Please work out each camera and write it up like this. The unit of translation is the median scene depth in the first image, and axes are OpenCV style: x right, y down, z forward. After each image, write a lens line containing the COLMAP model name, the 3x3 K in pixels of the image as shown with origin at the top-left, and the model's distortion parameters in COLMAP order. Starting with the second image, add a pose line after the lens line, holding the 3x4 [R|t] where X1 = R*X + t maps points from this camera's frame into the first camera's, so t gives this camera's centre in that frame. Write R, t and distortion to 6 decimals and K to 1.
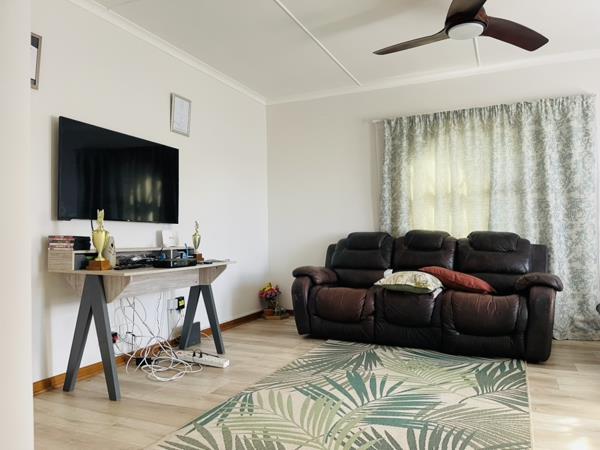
lens RADIAL K [[454.8, 0, 300.0], [0, 454.8, 225.0], [0, 0, 1]] dist [0.027201, -0.005533]
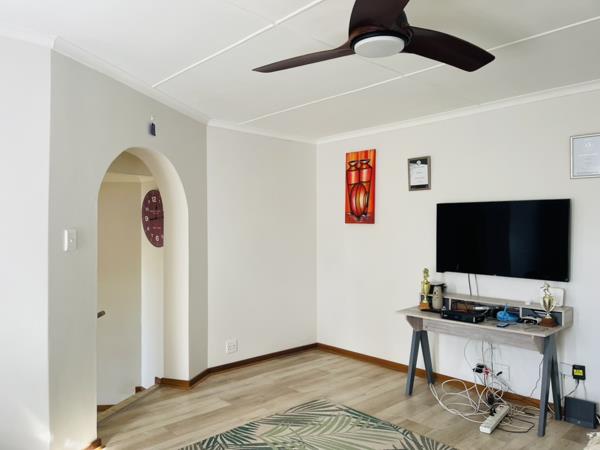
lens RADIAL K [[454.8, 0, 300.0], [0, 454.8, 225.0], [0, 0, 1]] dist [0.027201, -0.005533]
pose [[-0.383008, 0.008122, -0.923709, 1.167951], [0.026641, 0.999643, -0.002257, -0.193490], [0.923361, -0.025473, -0.383088, 1.301990]]
